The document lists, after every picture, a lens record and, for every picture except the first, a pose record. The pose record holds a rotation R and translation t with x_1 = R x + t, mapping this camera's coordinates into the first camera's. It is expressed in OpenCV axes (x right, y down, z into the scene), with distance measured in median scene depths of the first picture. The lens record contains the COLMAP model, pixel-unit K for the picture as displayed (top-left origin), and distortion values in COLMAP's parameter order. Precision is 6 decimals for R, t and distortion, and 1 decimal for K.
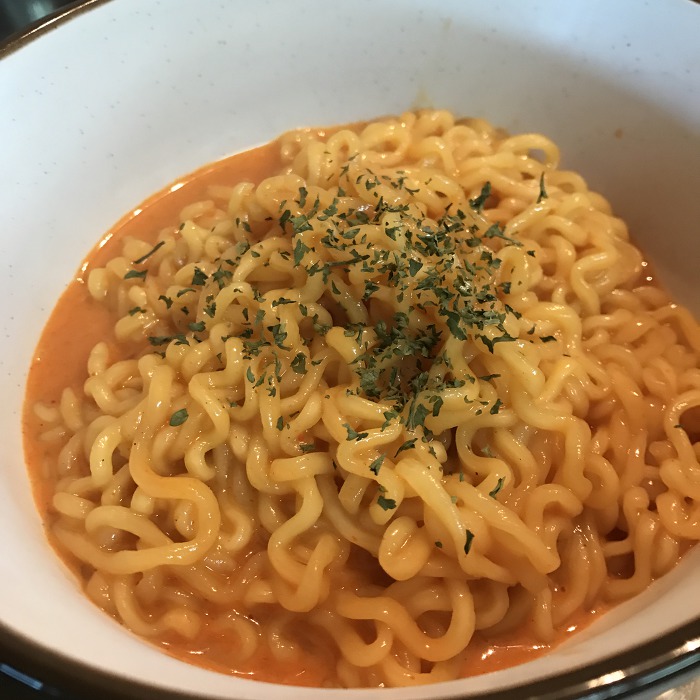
lens RADIAL K [[843.7, 0, 350.0], [0, 843.7, 350.0], [0, 0, 1]] dist [0.103957, -0.567655]
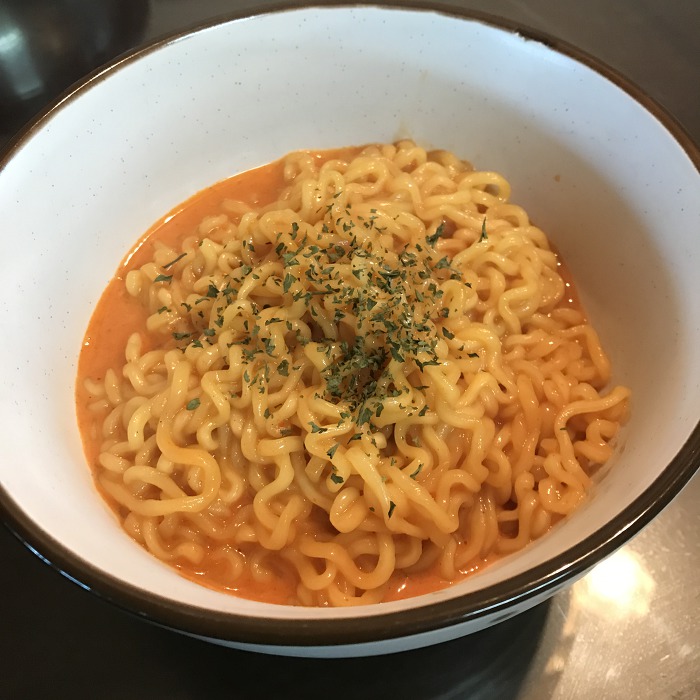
lens RADIAL K [[843.7, 0, 350.0], [0, 843.7, 350.0], [0, 0, 1]] dist [0.103957, -0.567655]
pose [[0.998511, 0.051293, -0.018574, 0.070558], [-0.049133, 0.993530, 0.102388, -0.158175], [0.023705, -0.101323, 0.994571, -0.340345]]
